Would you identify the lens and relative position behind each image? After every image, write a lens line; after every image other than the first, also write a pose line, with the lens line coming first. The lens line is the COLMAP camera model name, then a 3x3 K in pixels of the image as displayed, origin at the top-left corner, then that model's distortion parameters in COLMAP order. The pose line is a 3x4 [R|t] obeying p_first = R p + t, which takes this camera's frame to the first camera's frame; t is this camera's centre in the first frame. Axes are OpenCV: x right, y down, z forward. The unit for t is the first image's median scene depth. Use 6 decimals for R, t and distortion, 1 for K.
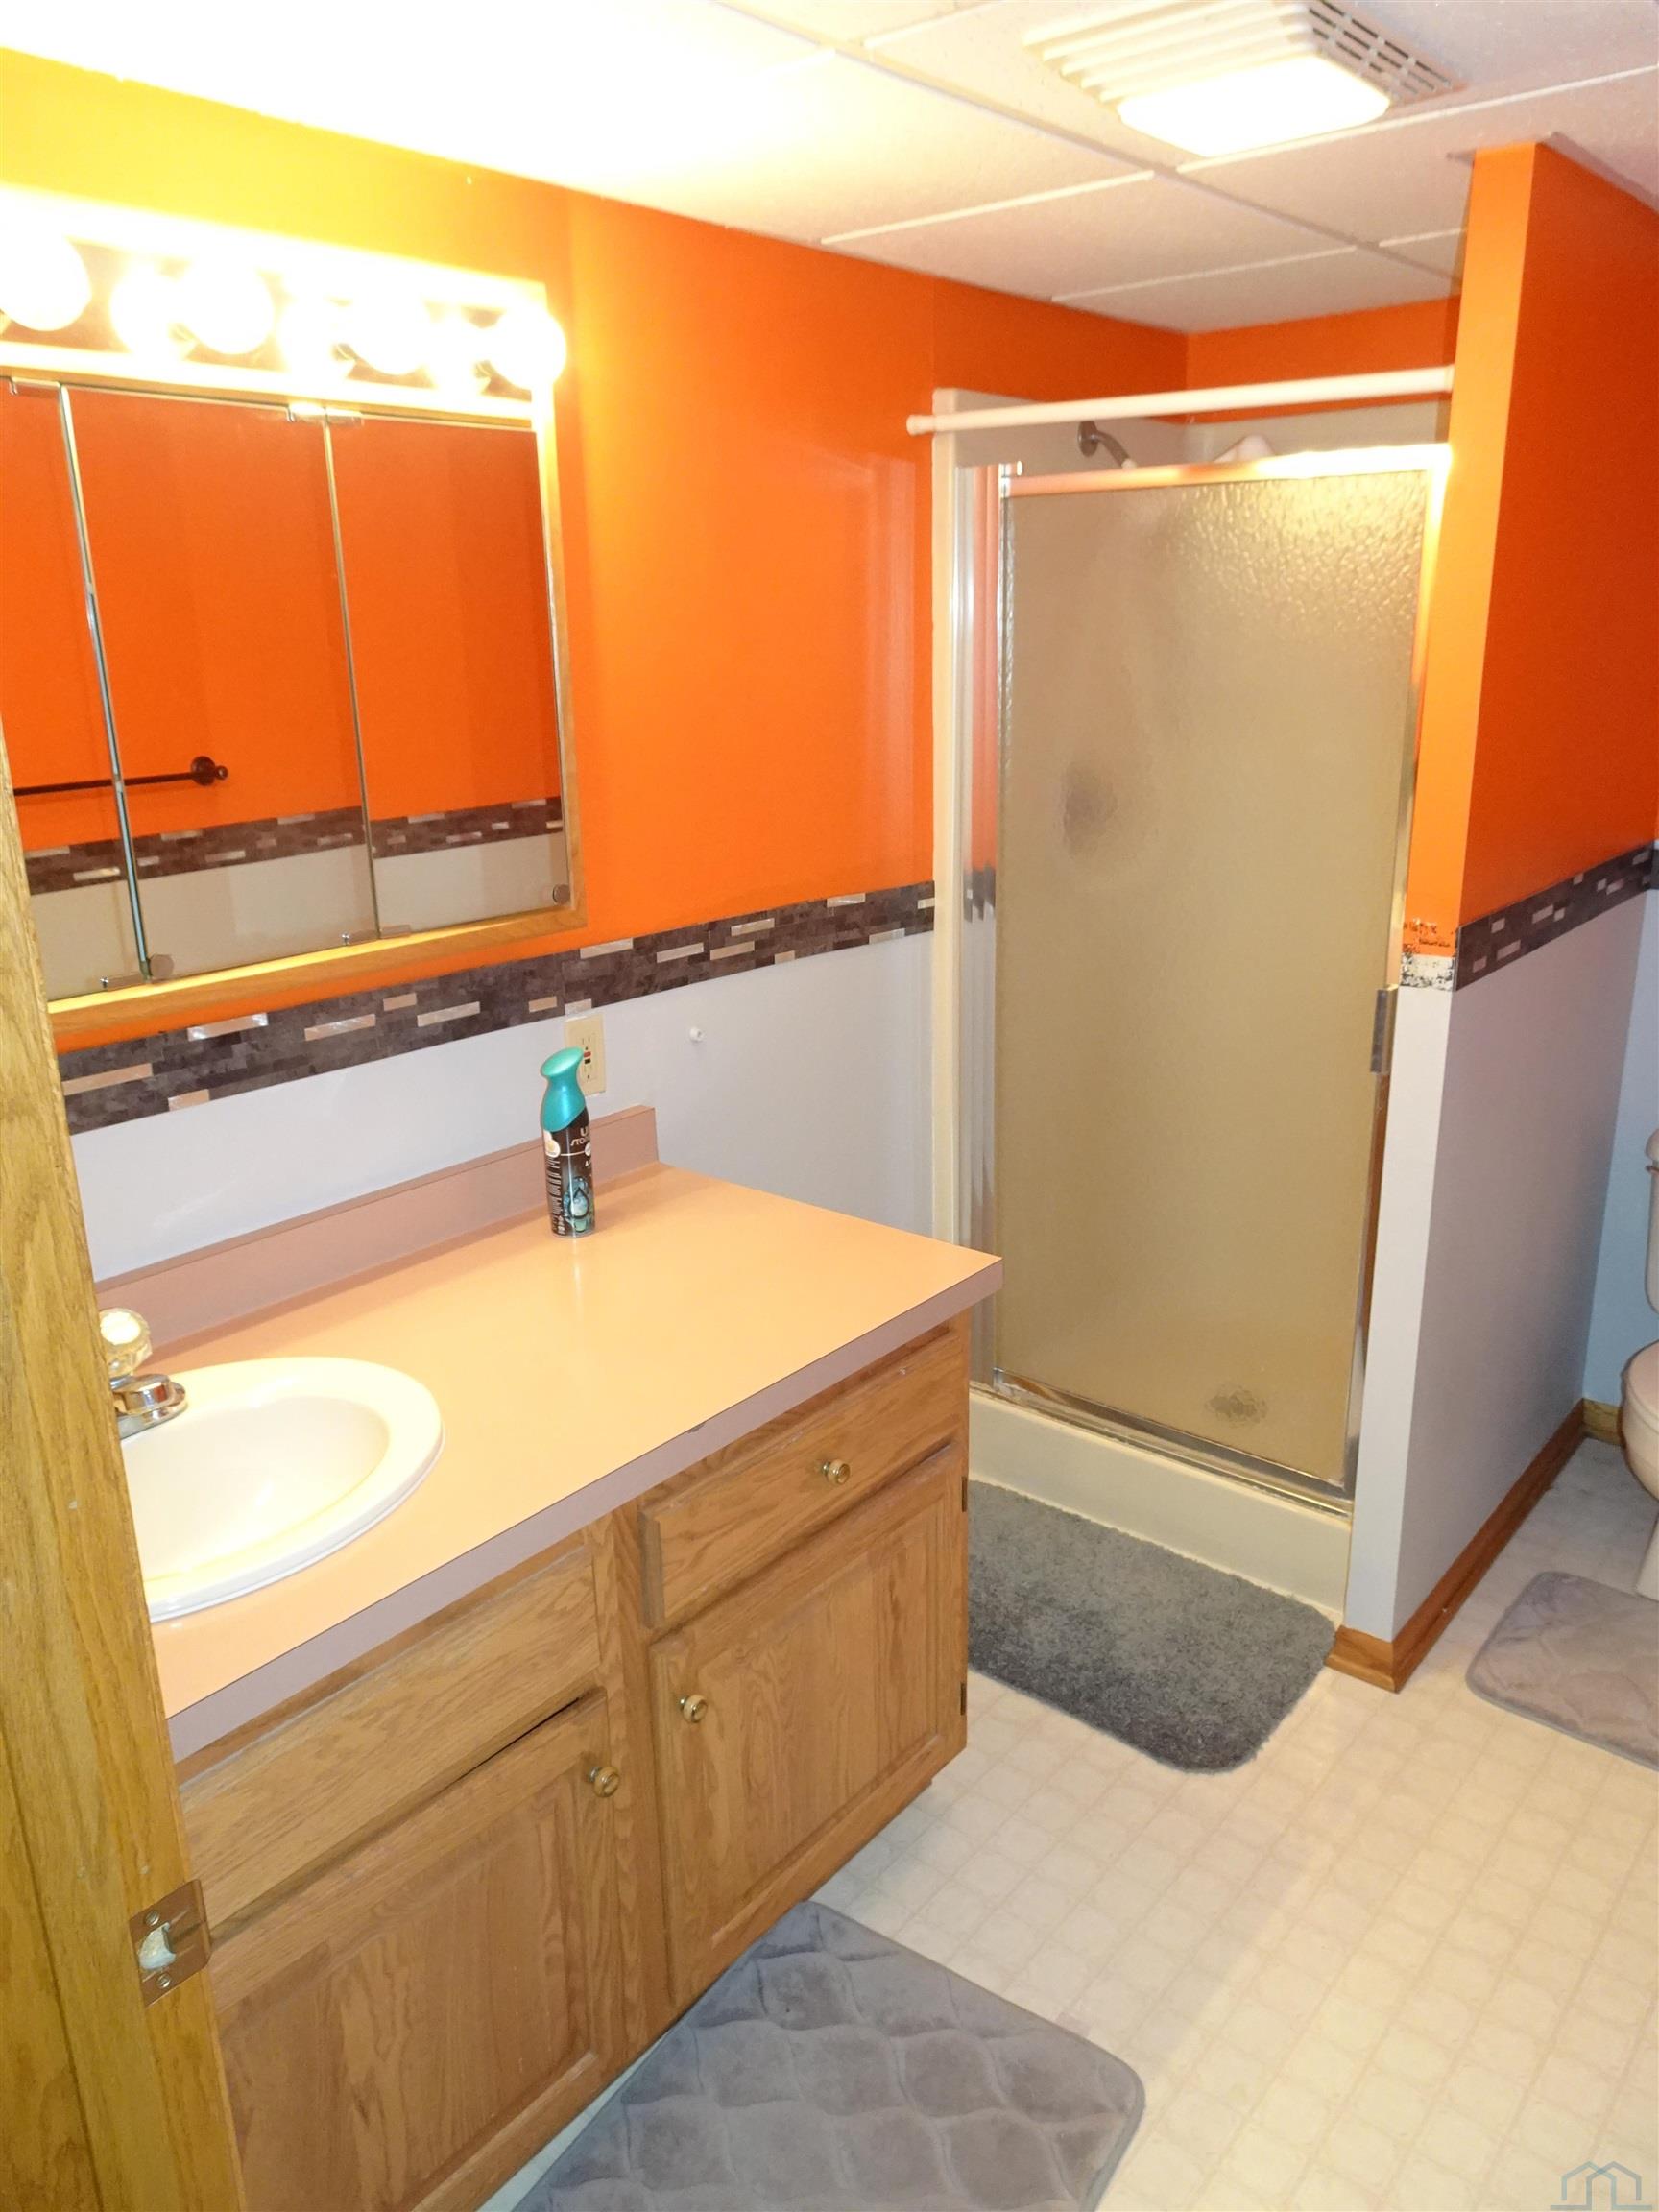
lens RADIAL K [[1588.2, 0, 829.5], [0, 1588.2, 1106.0], [0, 0, 1]] dist [-0.001908, 0.006032]
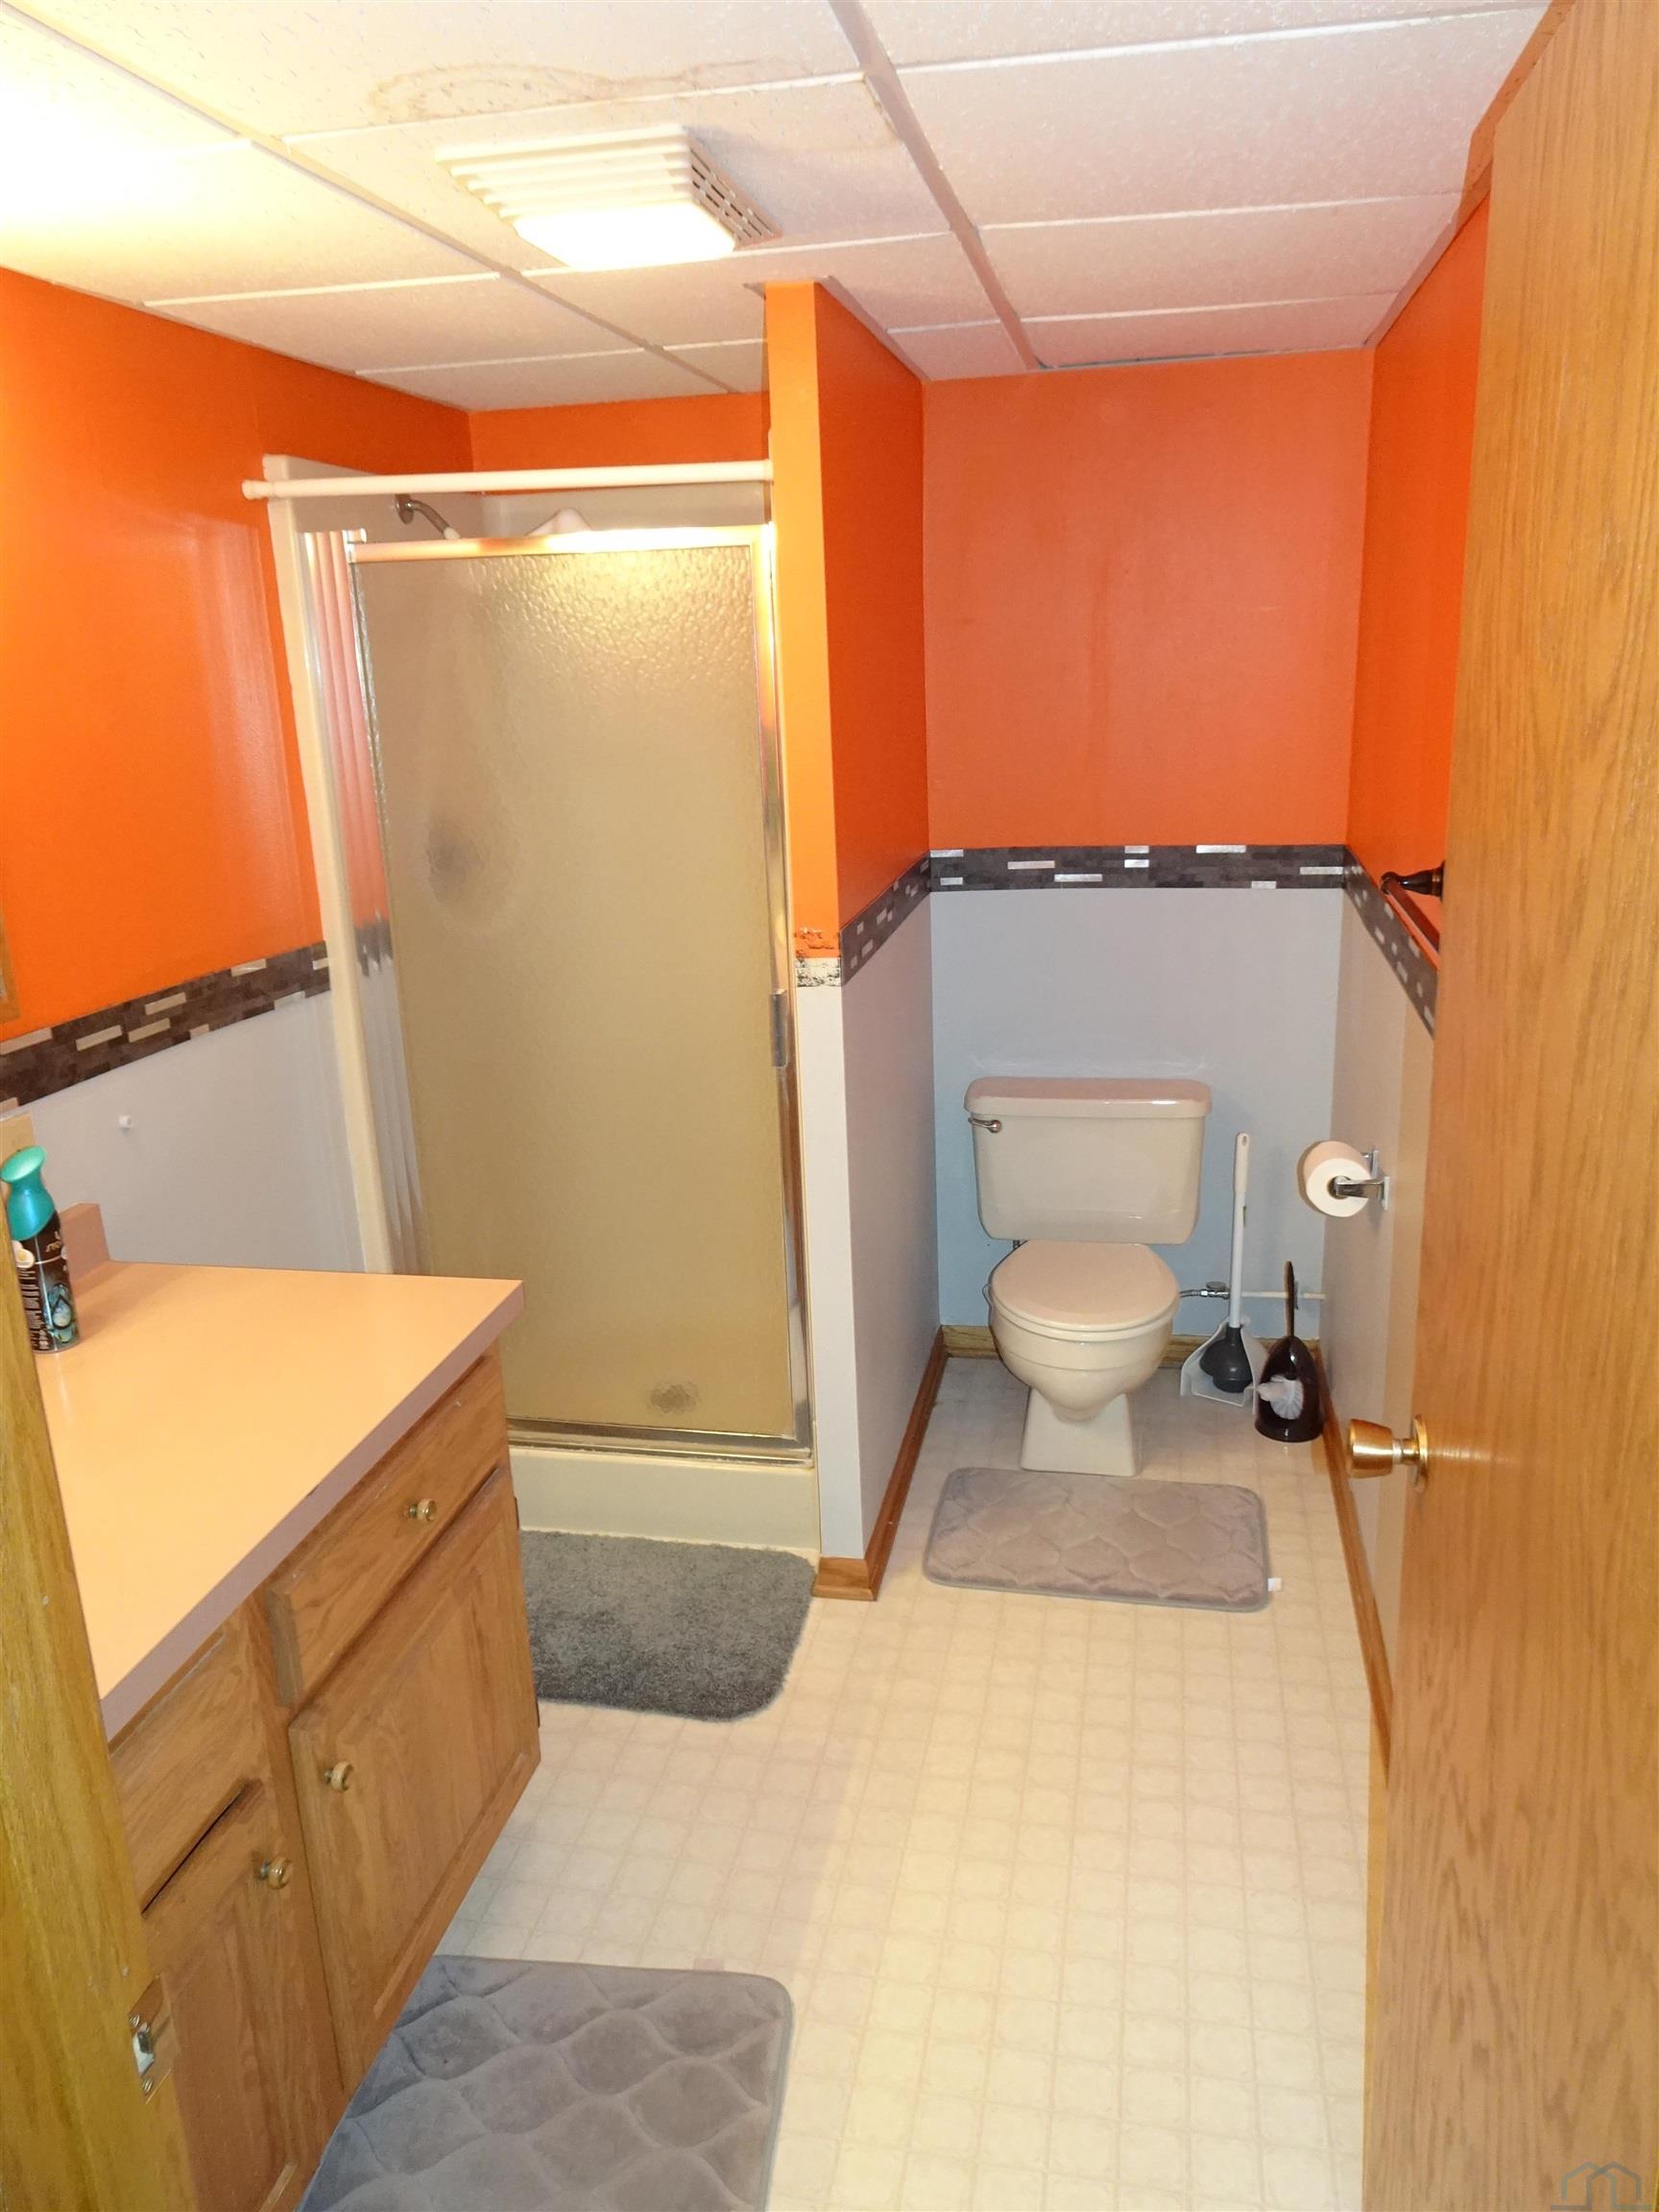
lens RADIAL K [[1594.9, 0, 829.5], [0, 1594.9, 1106.0], [0, 0, 1]] dist [-0.002630, -0.000670]
pose [[0.879437, -0.142213, 0.454275, -0.155944], [0.157591, 0.987496, 0.004058, 0.008333], [-0.449172, 0.068021, 0.890852, -0.035890]]
